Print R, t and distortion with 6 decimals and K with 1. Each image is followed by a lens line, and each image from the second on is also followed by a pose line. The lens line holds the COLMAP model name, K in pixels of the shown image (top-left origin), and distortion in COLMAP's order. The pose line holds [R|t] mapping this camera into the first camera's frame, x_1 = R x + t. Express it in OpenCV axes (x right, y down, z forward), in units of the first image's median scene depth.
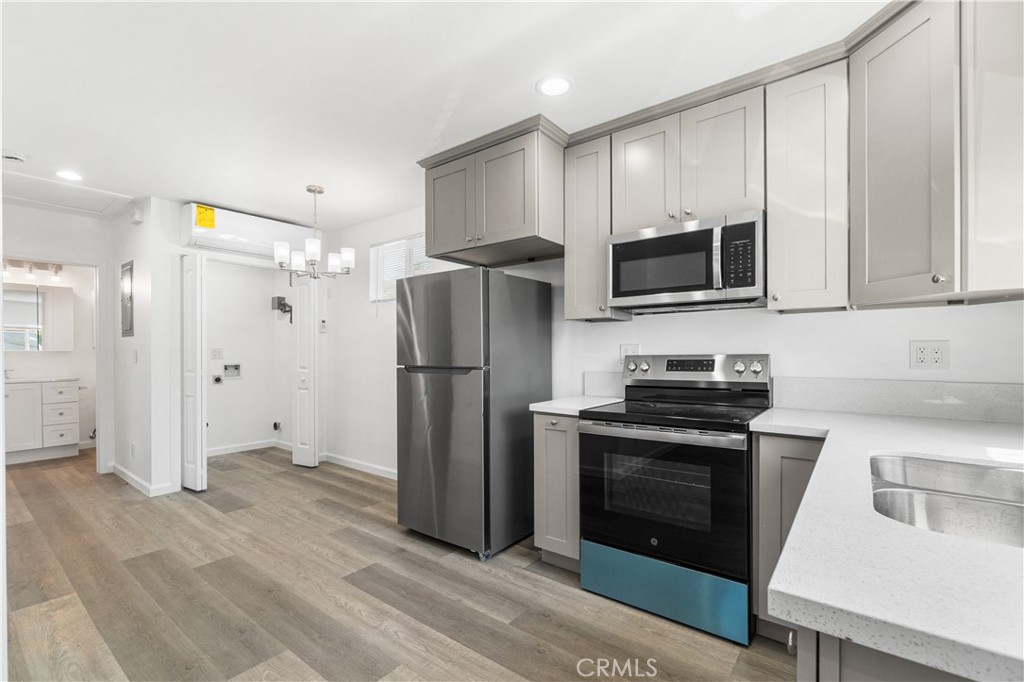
lens RADIAL K [[458.5, 0, 490.4], [0, 458.5, 357.2], [0, 0, 1]] dist [-0.010965, 0.006612]
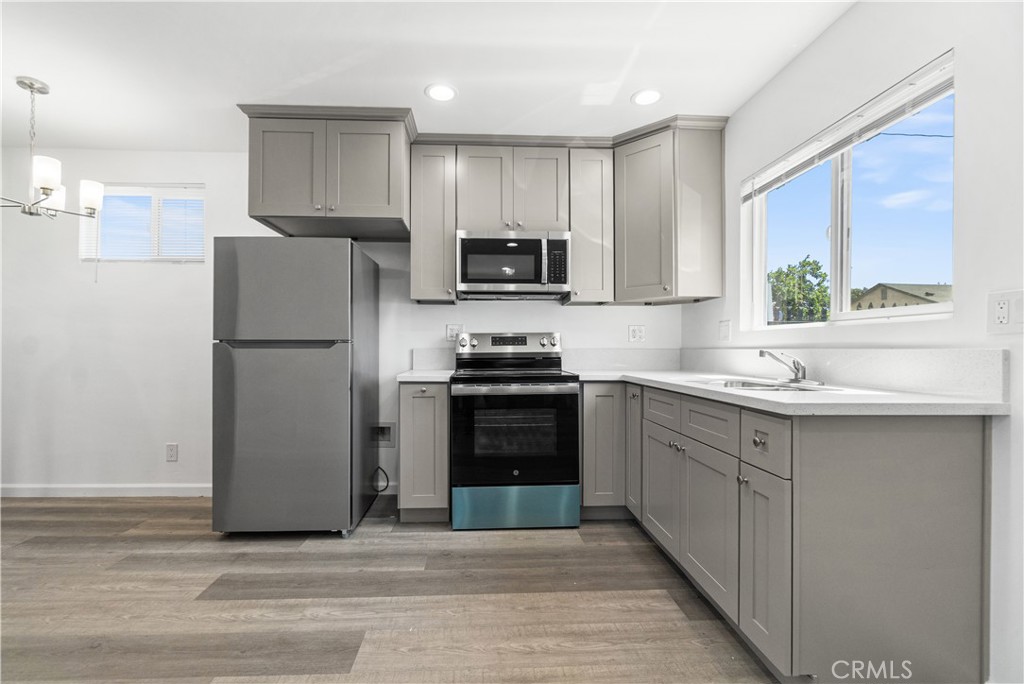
lens RADIAL K [[461.3, 0, 491.7], [0, 461.3, 347.8], [0, 0, 1]] dist [-0.000170, -0.000339]
pose [[0.751315, 0.007066, 0.659906, -0.392942], [0.002065, 0.999913, -0.013057, 0.046105], [-0.659941, 0.011173, 0.751235, 0.040023]]
